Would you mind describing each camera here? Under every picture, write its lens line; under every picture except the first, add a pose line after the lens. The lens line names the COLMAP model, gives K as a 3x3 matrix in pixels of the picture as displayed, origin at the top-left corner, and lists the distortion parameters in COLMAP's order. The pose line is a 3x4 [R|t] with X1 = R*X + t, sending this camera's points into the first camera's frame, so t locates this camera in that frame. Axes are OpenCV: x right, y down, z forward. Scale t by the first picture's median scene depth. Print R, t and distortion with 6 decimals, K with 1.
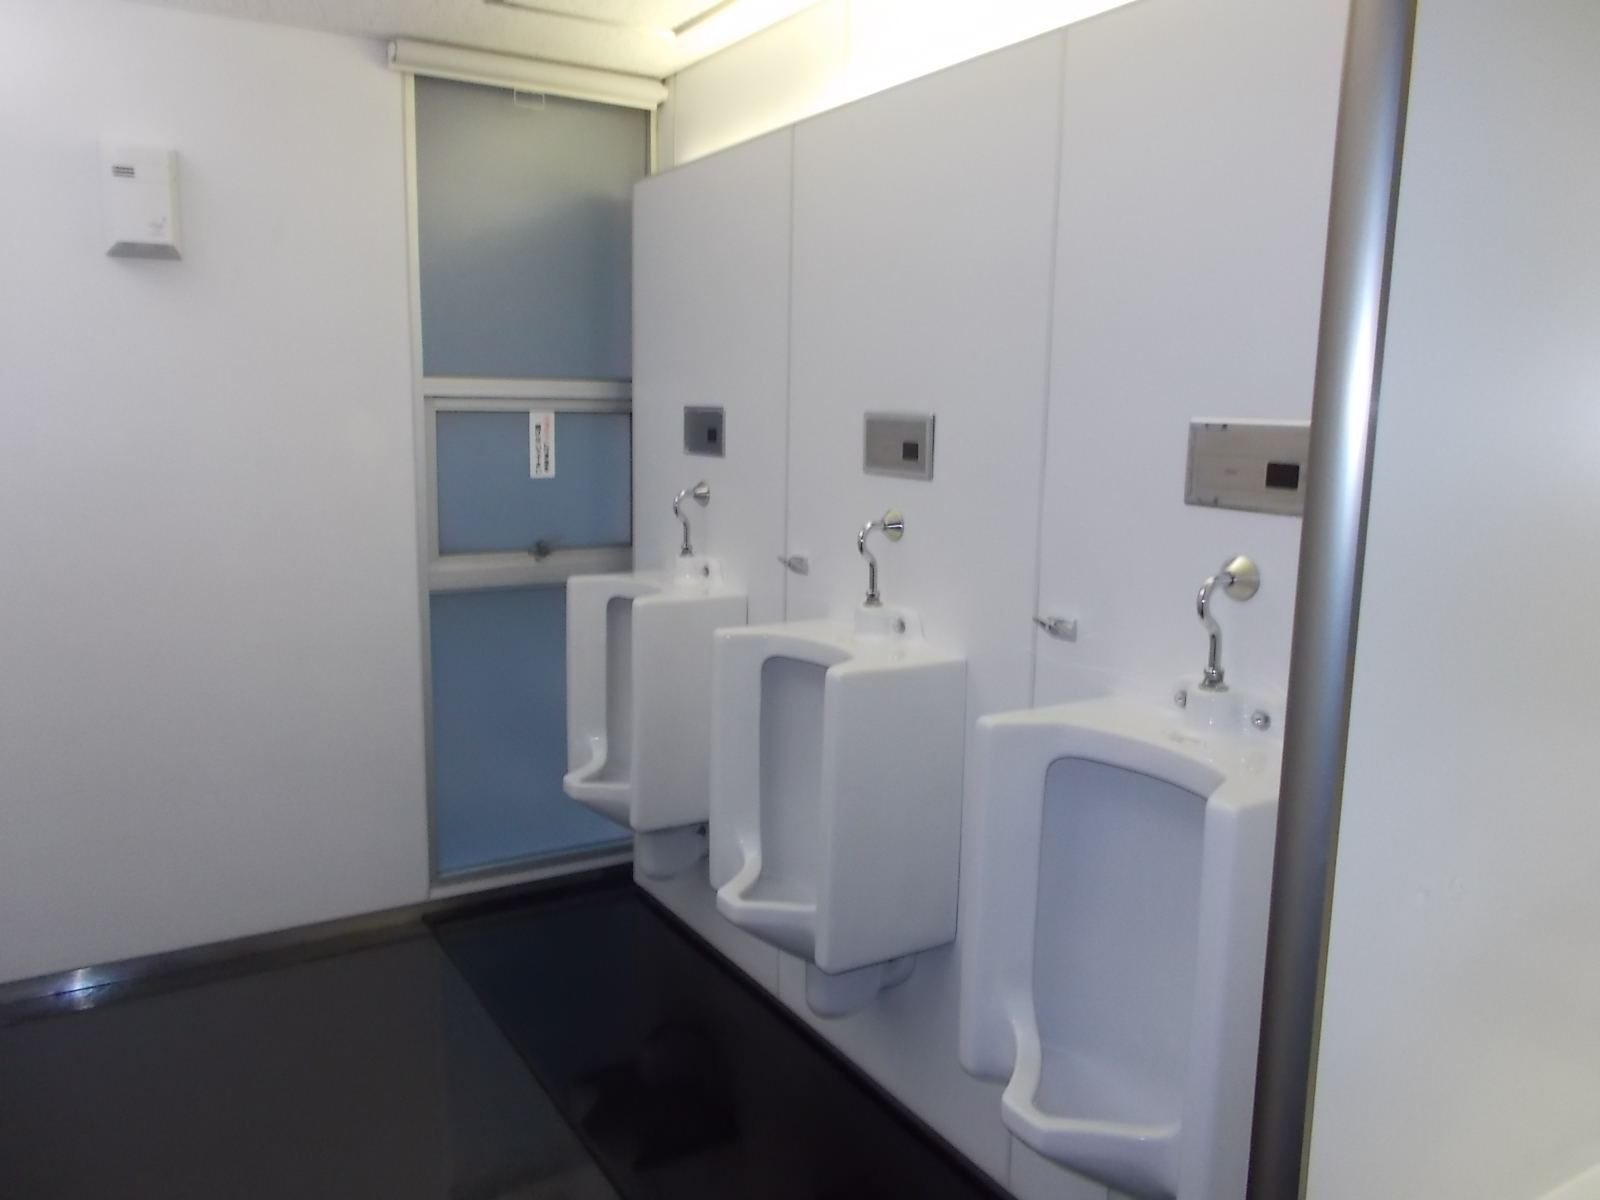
lens RADIAL K [[1227.2, 0, 804.9], [0, 1227.2, 602.2], [0, 0, 1]] dist [-0.015936, 0.015943]
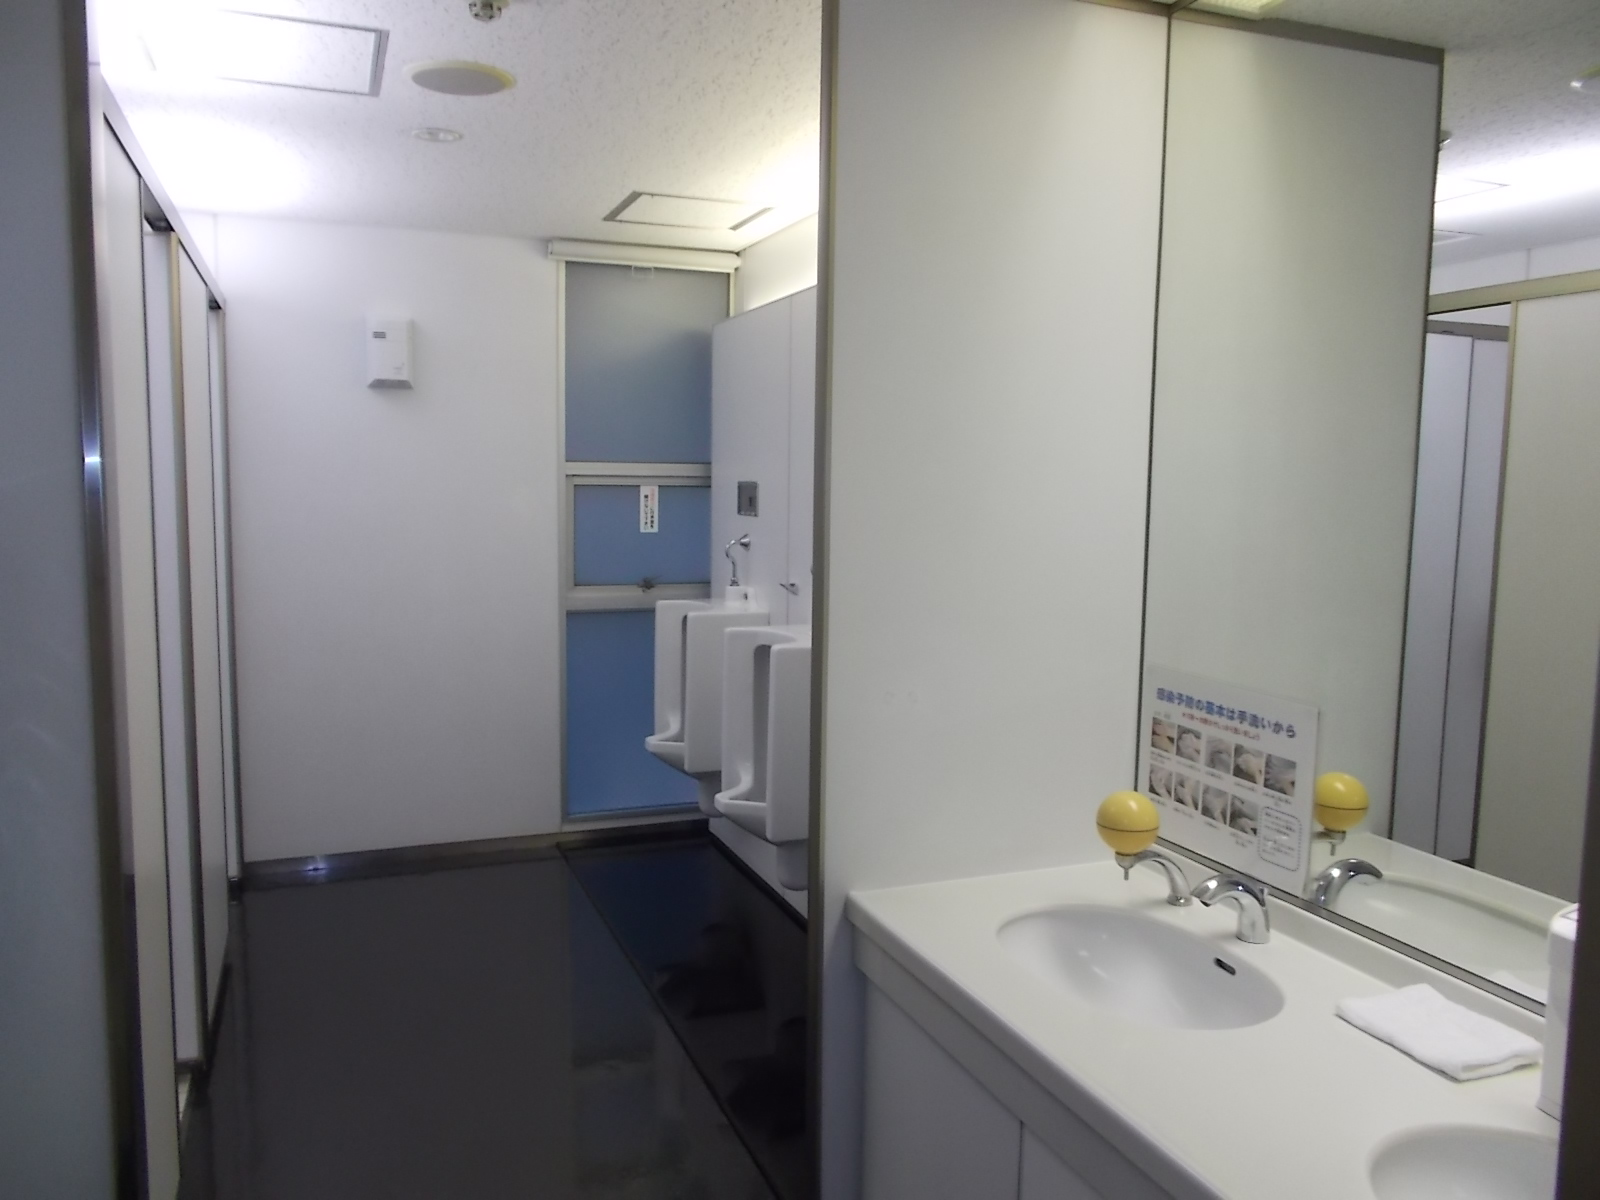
lens RADIAL K [[1227.2, 0, 796.6], [0, 1227.2, 598.6], [0, 0, 1]] dist [-0.015936, 0.015943]
pose [[0.983871, 0.012189, -0.178463, 0.217508], [-0.023470, 0.997847, -0.061237, 0.059713], [0.177332, 0.064438, 0.982039, -0.367236]]
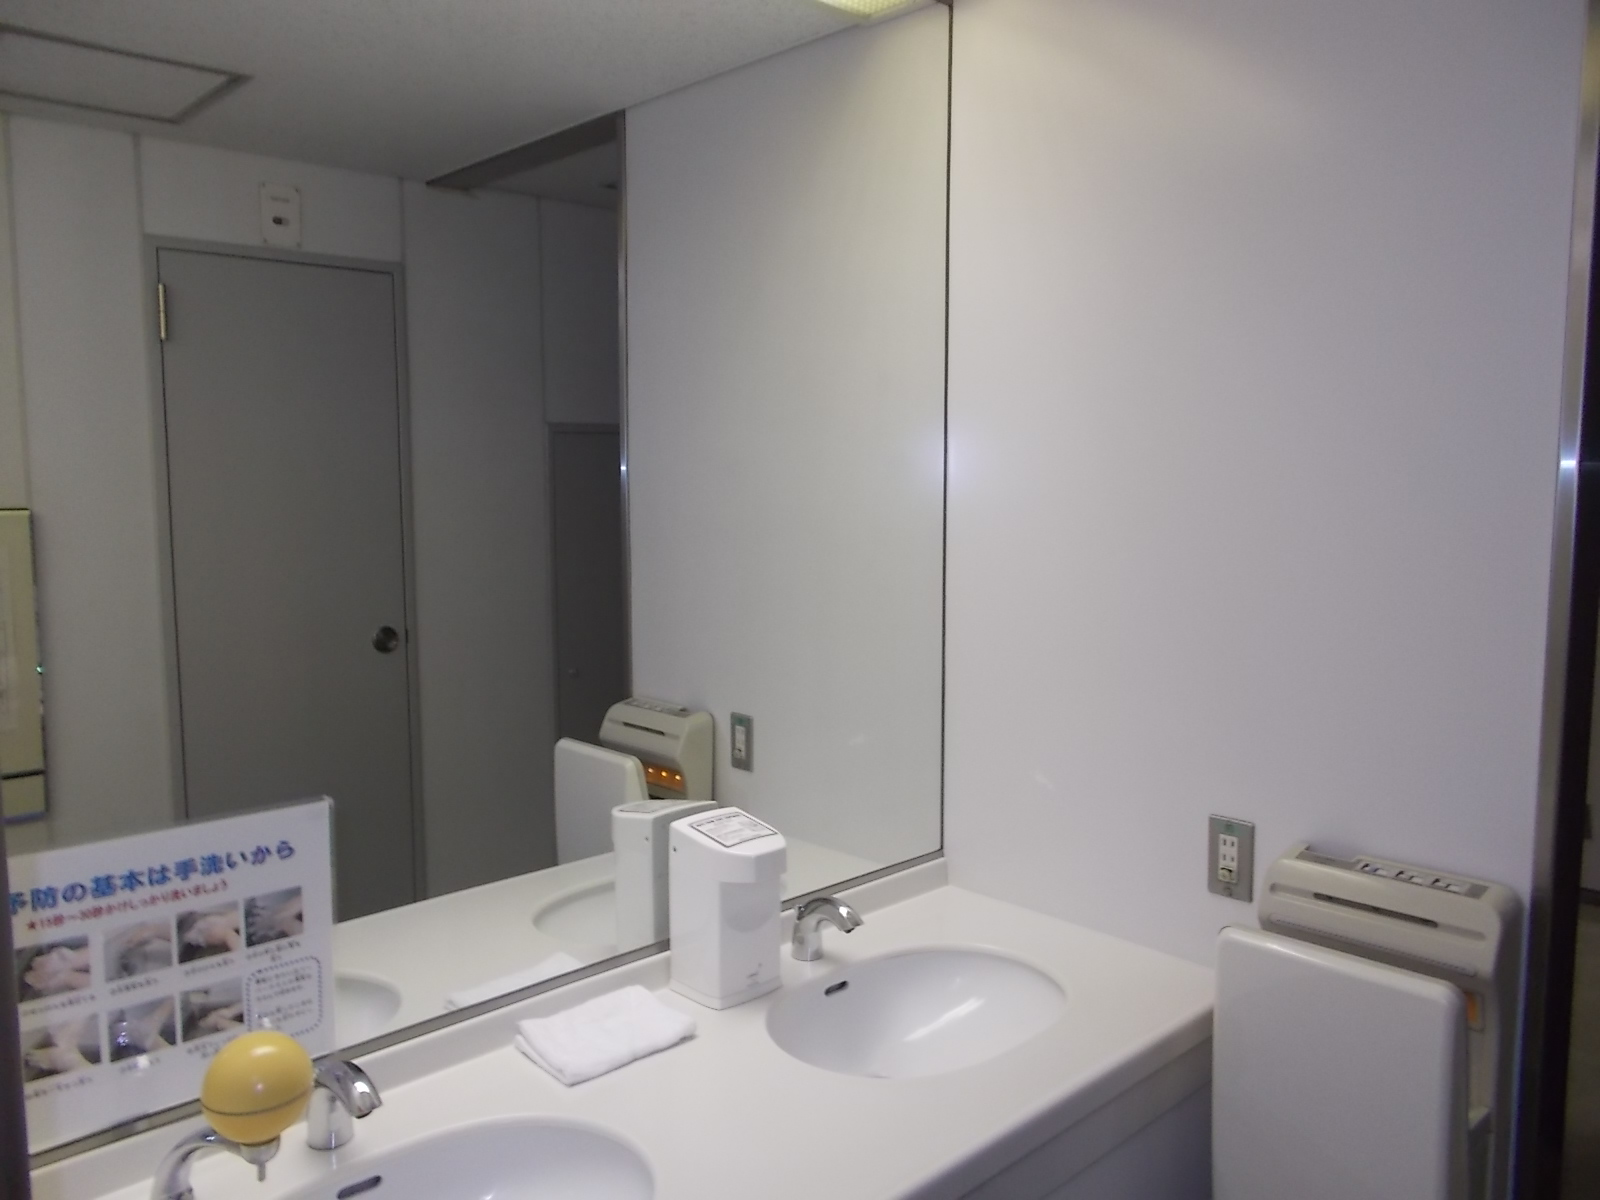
lens RADIAL K [[1227.2, 0, 800.4], [0, 1227.2, 599.7], [0, 0, 1]] dist [-0.015936, 0.015943]
pose [[-0.224615, -0.120052, 0.967024, -0.220132], [0.156633, 0.975029, 0.157428, -0.083034], [-0.961777, 0.186829, -0.200202, 0.366160]]
